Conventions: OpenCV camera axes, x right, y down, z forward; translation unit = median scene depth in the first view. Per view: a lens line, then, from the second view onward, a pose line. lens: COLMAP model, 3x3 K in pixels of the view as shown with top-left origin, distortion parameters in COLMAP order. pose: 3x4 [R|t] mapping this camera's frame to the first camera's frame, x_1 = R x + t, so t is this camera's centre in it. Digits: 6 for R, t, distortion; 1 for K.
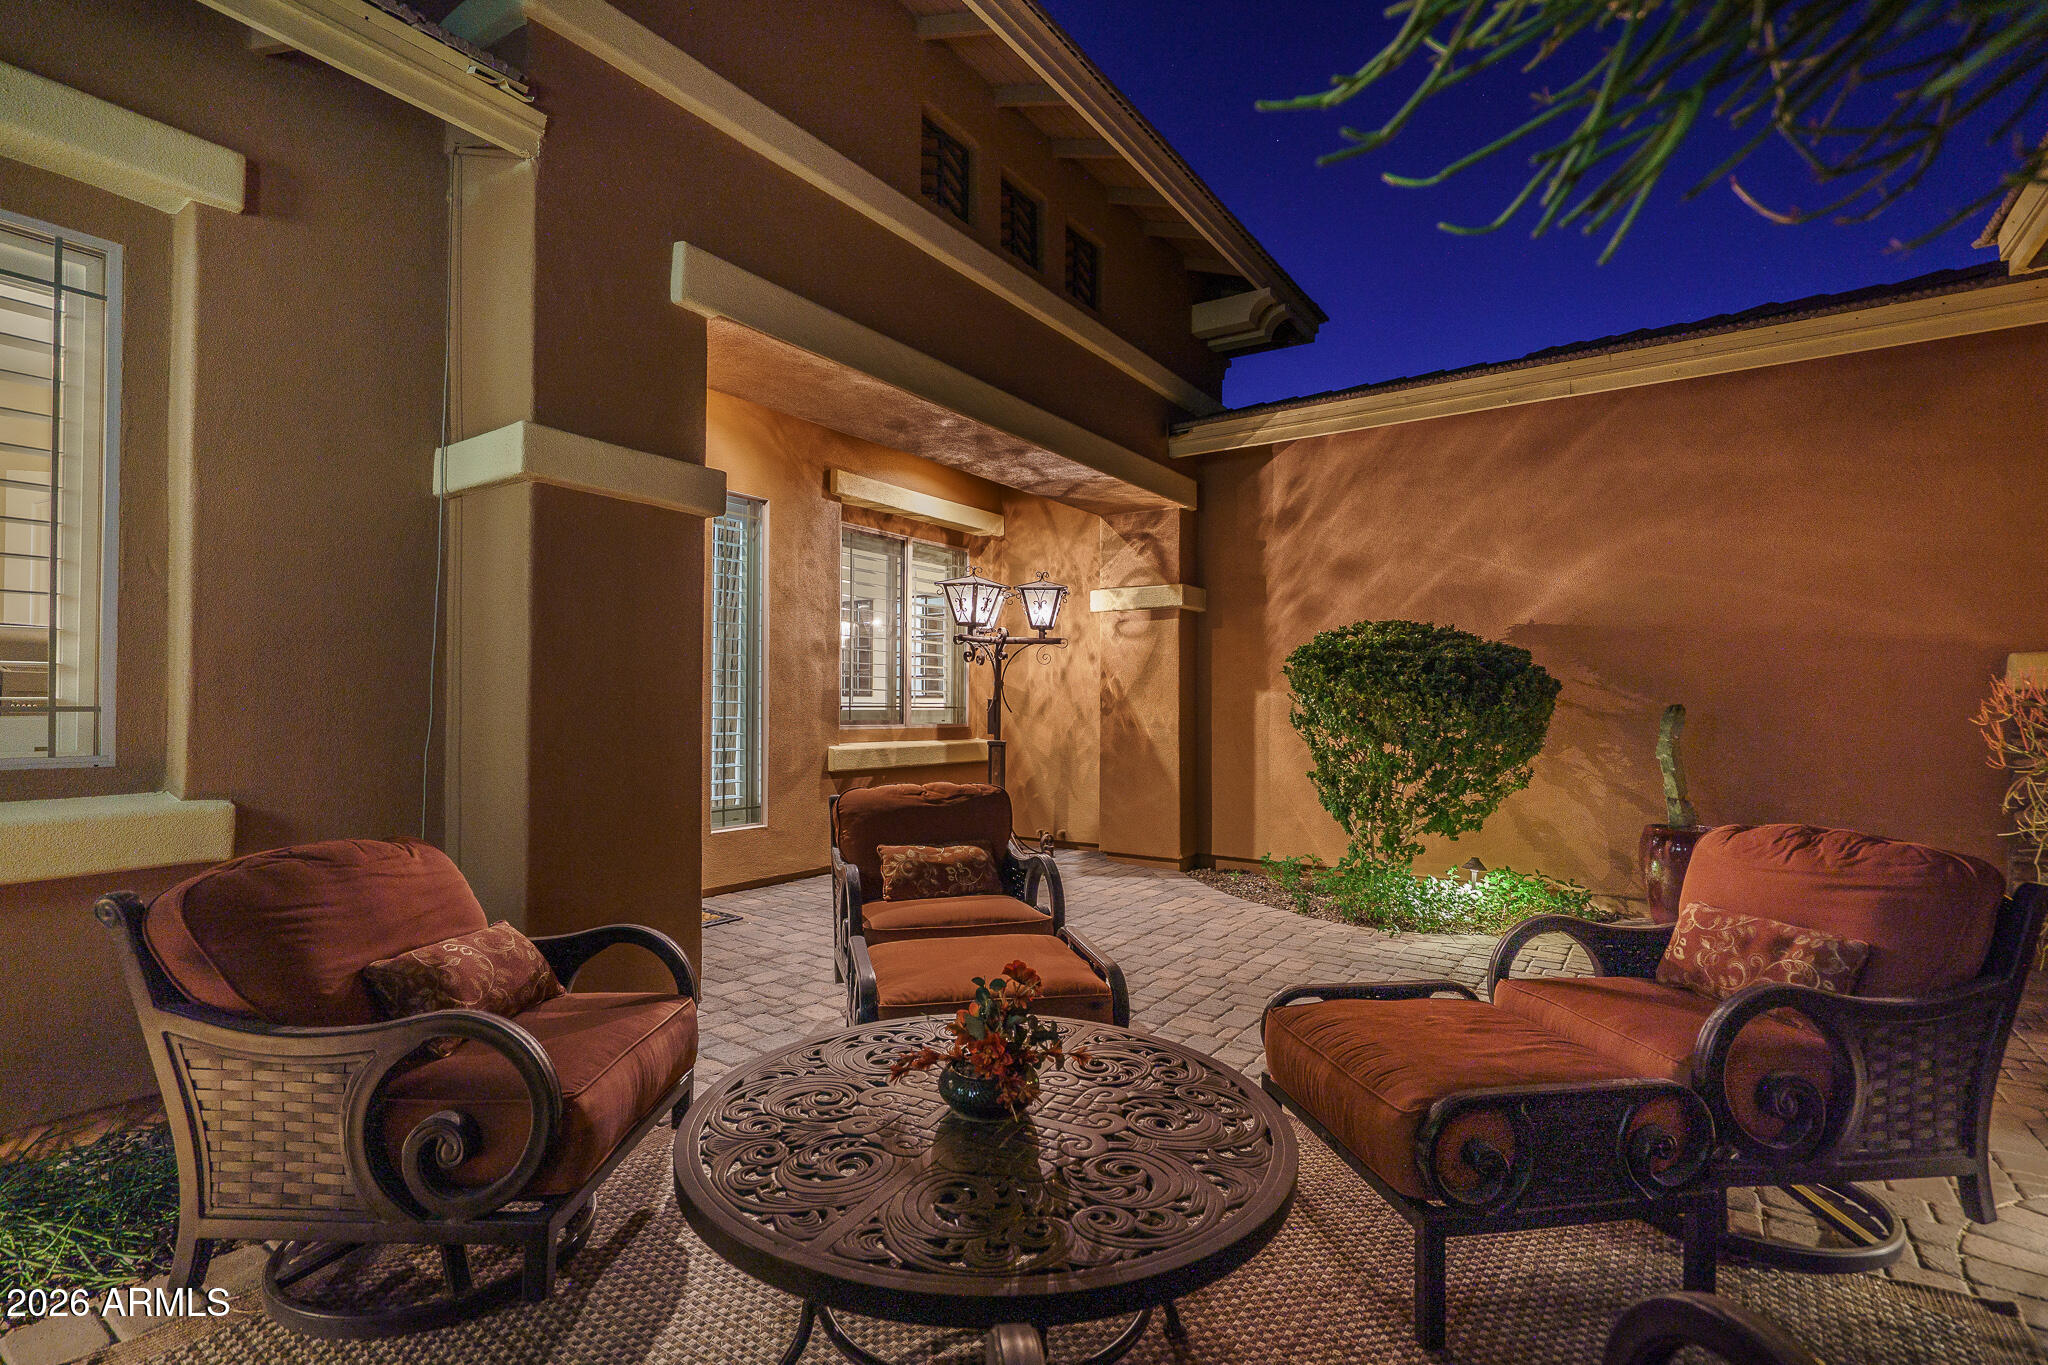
lens RADIAL K [[934.4, 0, 1013.0], [0, 934.4, 690.7], [0, 0, 1]] dist [0.003603, 0.001830]
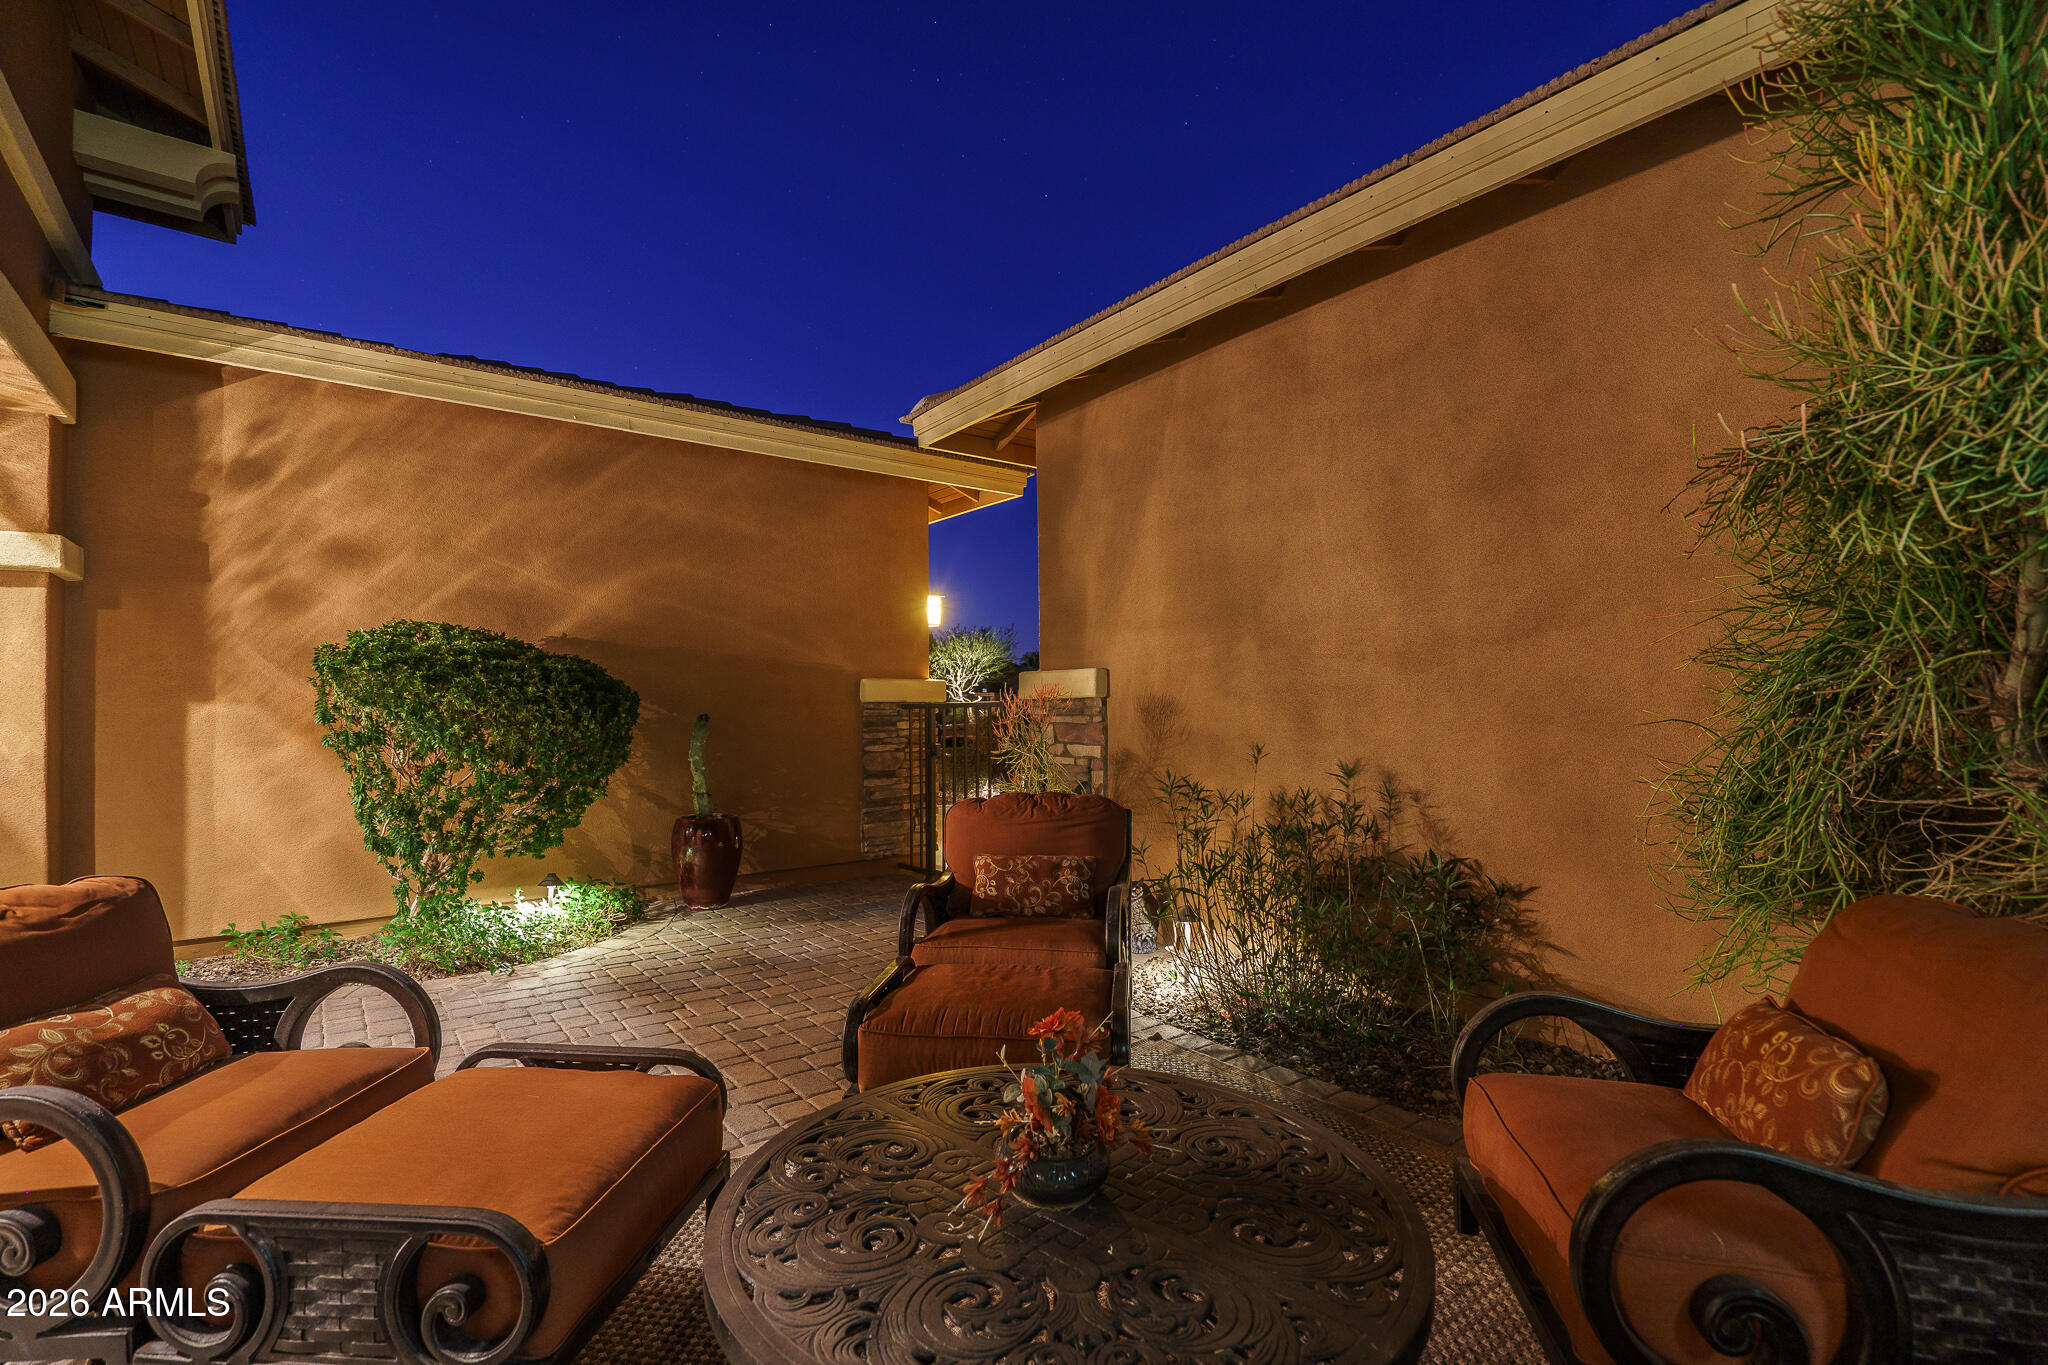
lens RADIAL K [[934.4, 0, 1011.1], [0, 934.4, 682.5], [0, 0, 1]] dist [0.003603, 0.001830]
pose [[0.321270, 0.017430, 0.946827, -0.236913], [-0.002692, 0.999843, -0.017493, -0.004570], [-0.946984, 0.003071, 0.321267, 0.194126]]
